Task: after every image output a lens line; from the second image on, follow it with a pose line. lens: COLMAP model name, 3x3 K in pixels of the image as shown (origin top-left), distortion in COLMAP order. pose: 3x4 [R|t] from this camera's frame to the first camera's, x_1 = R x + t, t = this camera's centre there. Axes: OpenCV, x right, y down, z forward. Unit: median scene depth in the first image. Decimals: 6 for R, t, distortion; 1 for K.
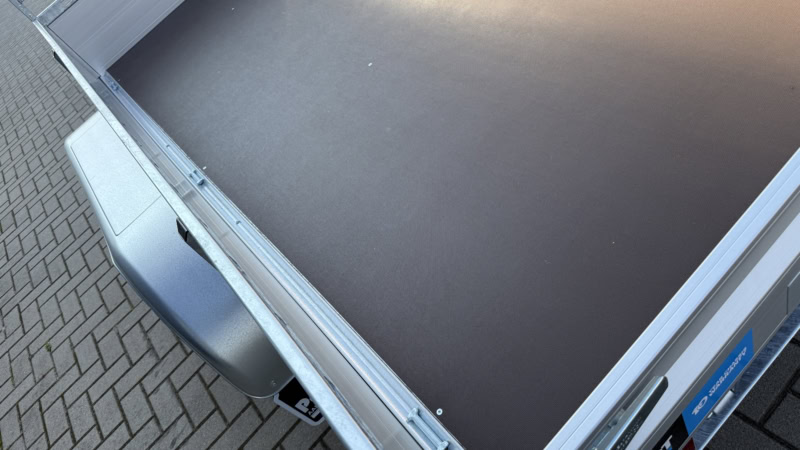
lens RADIAL K [[560.2, 0, 398.4], [0, 560.2, 235.8], [0, 0, 1]] dist [0.056712, -0.072065]
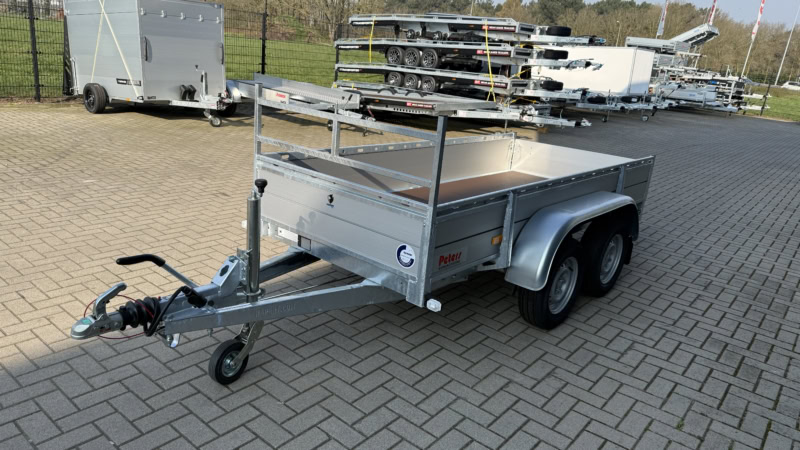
lens RADIAL K [[560.2, 0, 398.8], [0, 560.2, 227.9], [0, 0, 1]] dist [0.056712, -0.072065]
pose [[-0.186179, 0.156712, 0.969938, -1.779435], [0.761766, 0.646505, 0.041766, -0.510537], [-0.620524, 0.746641, -0.239743, 1.486652]]
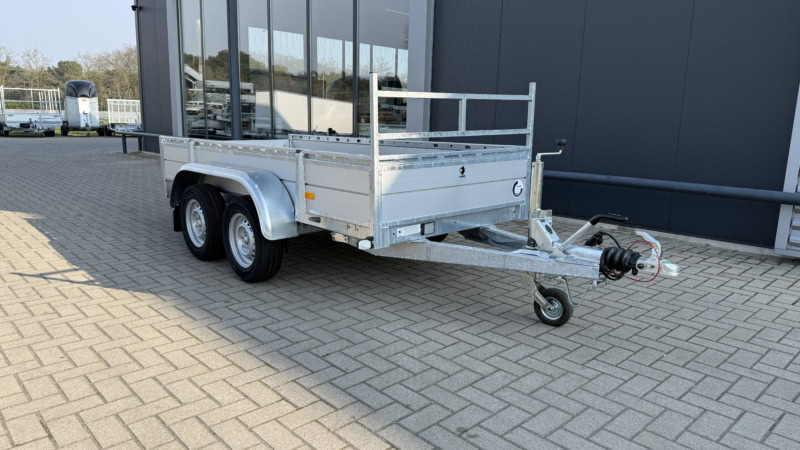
lens RADIAL K [[560.2, 0, 405.7], [0, 560.2, 222.7], [0, 0, 1]] dist [0.056712, -0.072065]
pose [[-0.893755, 0.446094, 0.046929, -0.401478], [0.246650, 0.401372, 0.882080, -1.874437], [0.374655, 0.799938, -0.468757, 1.957630]]
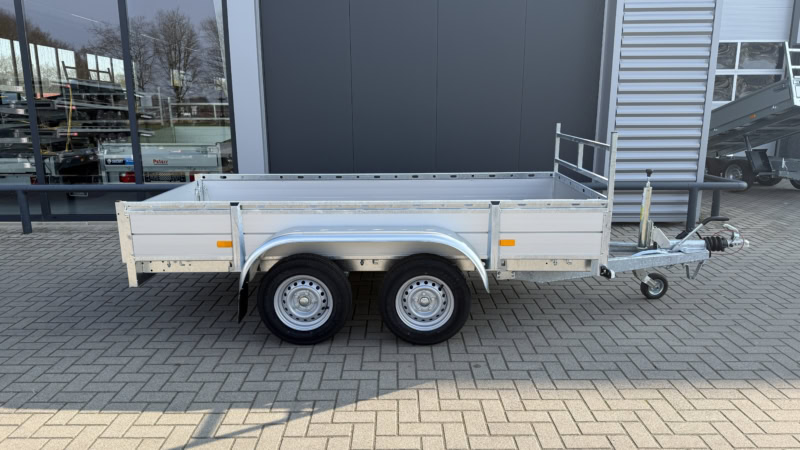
lens RADIAL K [[560.2, 0, 401.4], [0, 560.2, 220.4], [0, 0, 1]] dist [0.056712, -0.072065]
pose [[-0.576828, 0.589470, -0.565503, 0.867331], [-0.404158, 0.395665, 0.824685, -1.852447], [0.709877, 0.704254, 0.010008, 0.853587]]
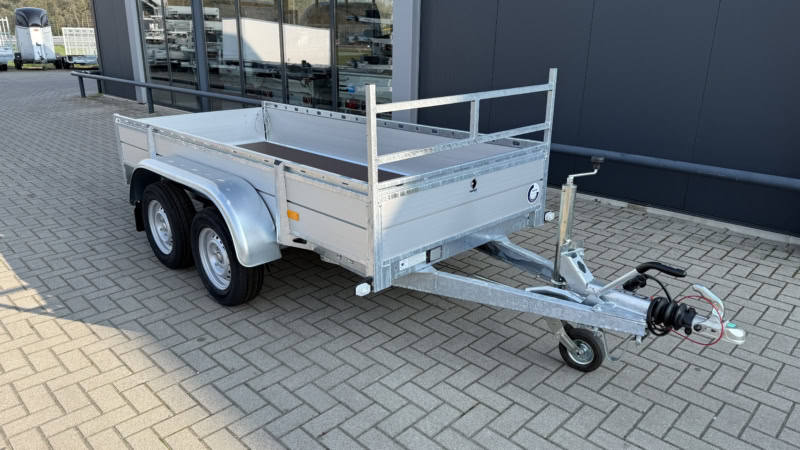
lens RADIAL K [[560.2, 0, 402.8], [0, 560.2, 221.7], [0, 0, 1]] dist [0.056712, -0.072065]
pose [[-0.888596, 0.452412, 0.075635, -0.442270], [0.220916, 0.277603, 0.934951, -1.771761], [0.401986, 0.847503, -0.346622, 1.658798]]
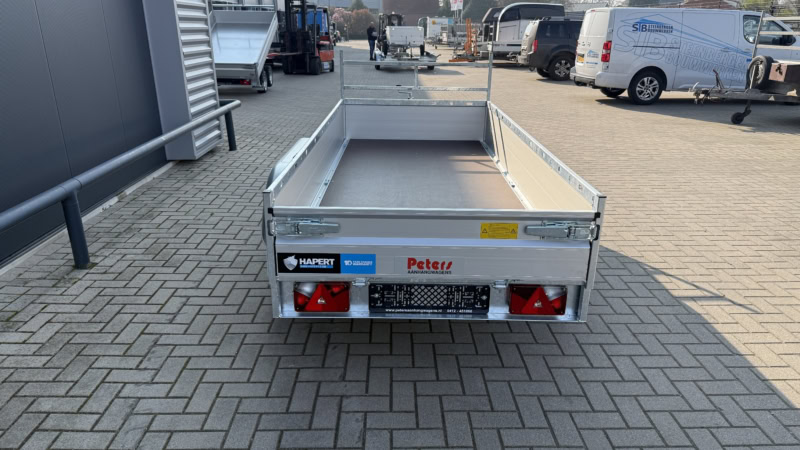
lens RADIAL K [[560.2, 0, 399.6], [0, 560.2, 224.3], [0, 0, 1]] dist [0.056712, -0.072065]
pose [[0.680818, 0.622699, -0.385659, 0.574345], [-0.722317, 0.658083, -0.212566, 0.195334], [0.121431, 0.423287, 0.897821, -0.599304]]
